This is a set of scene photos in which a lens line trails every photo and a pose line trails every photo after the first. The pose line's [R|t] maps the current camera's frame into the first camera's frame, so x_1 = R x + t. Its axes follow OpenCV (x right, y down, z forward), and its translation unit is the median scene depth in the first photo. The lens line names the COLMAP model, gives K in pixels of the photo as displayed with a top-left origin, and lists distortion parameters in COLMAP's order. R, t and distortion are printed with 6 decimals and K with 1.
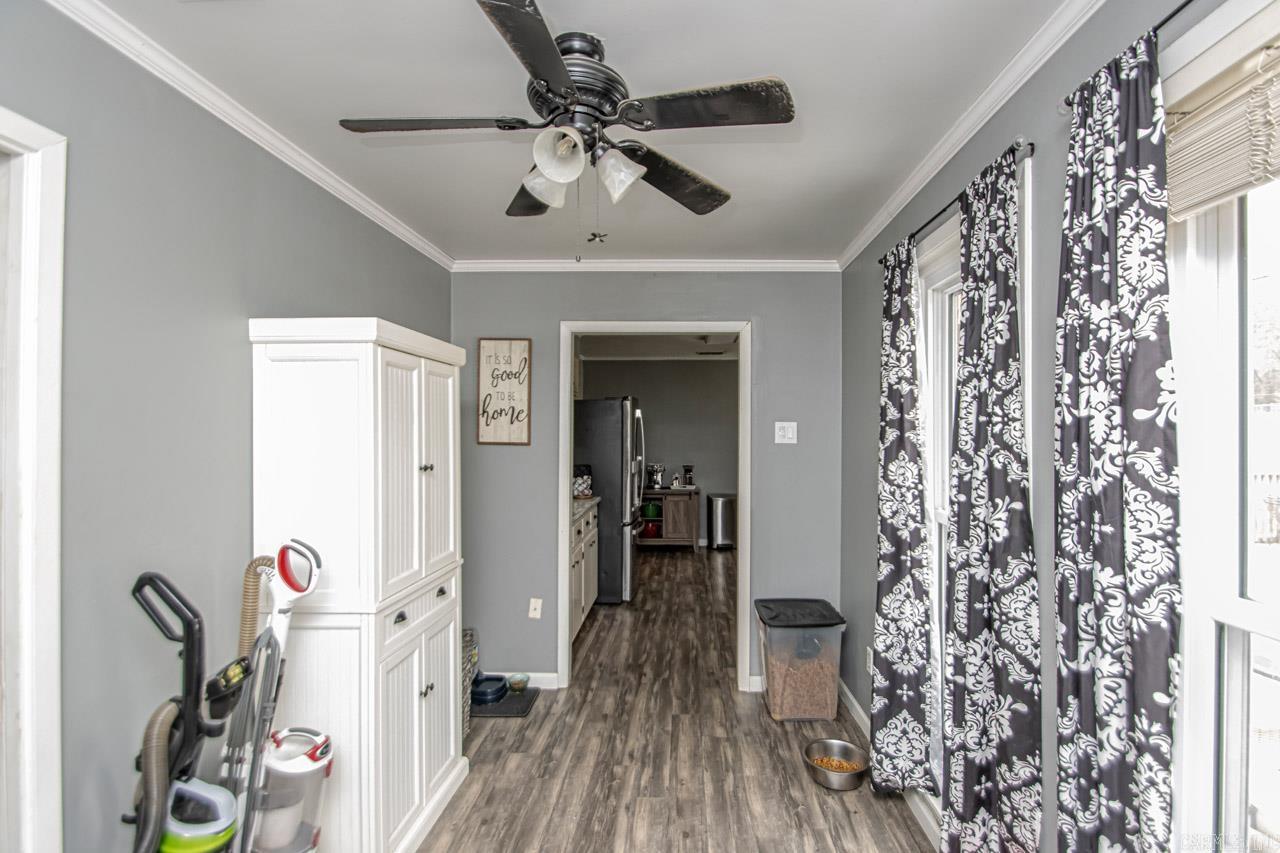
lens RADIAL K [[615.2, 0, 645.0], [0, 615.2, 431.4], [0, 0, 1]] dist [0.019481, -0.012309]
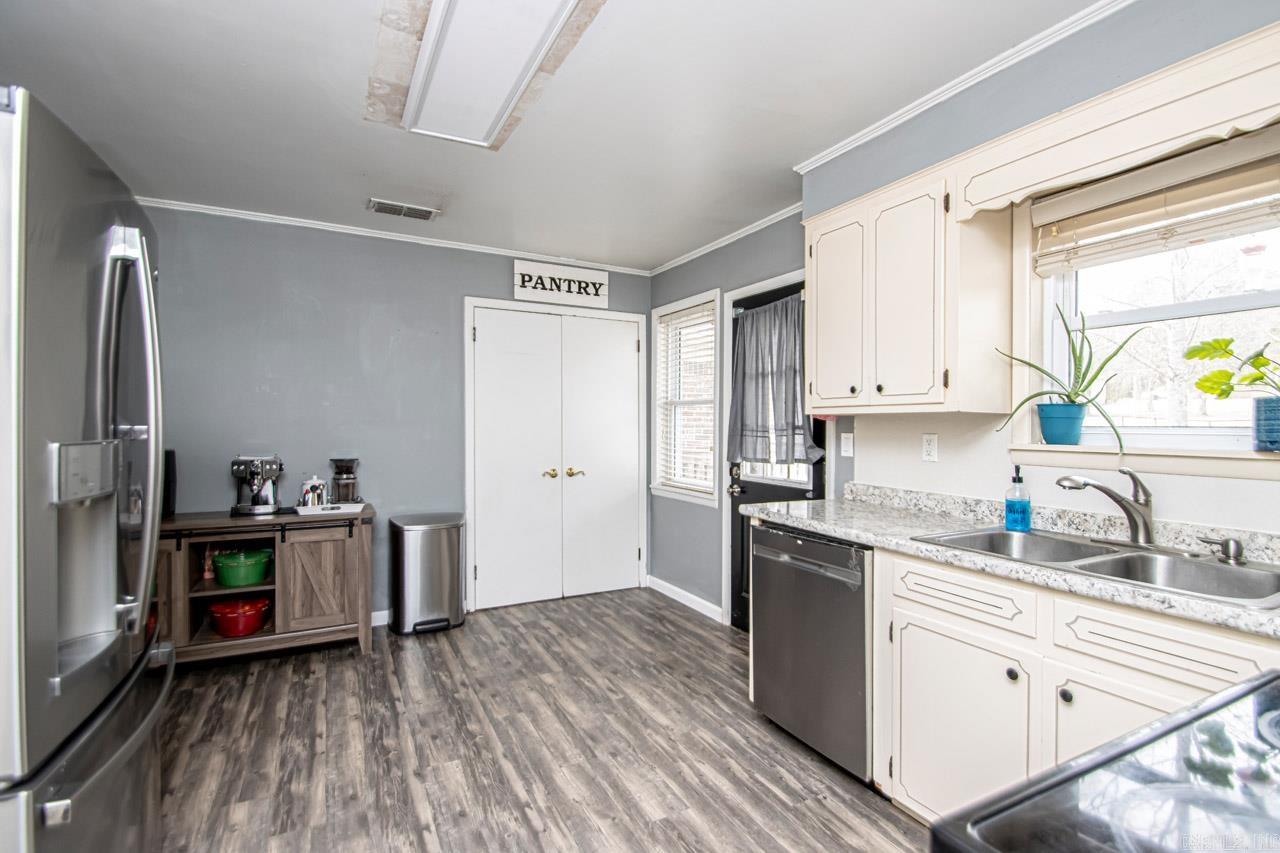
lens RADIAL K [[615.2, 0, 662.4], [0, 615.2, 418.6], [0, 0, 1]] dist [0.019481, -0.012309]
pose [[0.843959, 0.003906, 0.536394, 0.024477], [-0.000508, 0.999979, -0.006483, 0.029863], [-0.536408, 0.005199, 0.843943, 0.504857]]
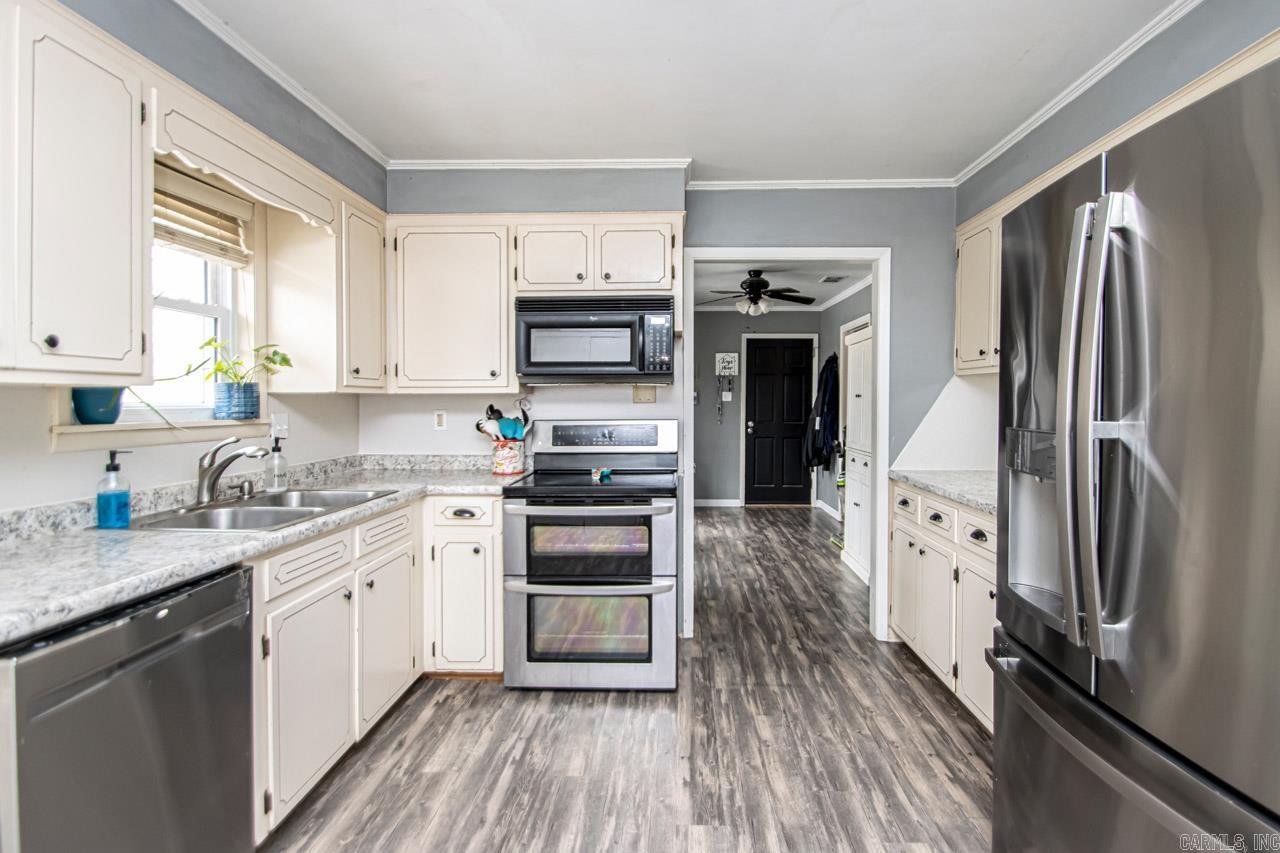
lens RADIAL K [[615.2, 0, 663.0], [0, 615.2, 402.0], [0, 0, 1]] dist [0.019481, -0.012309]
pose [[-0.998882, -0.013636, -0.045259, 0.112757], [-0.013542, 0.999905, -0.002386, 0.028695], [0.045288, -0.001771, -0.998972, 0.895821]]
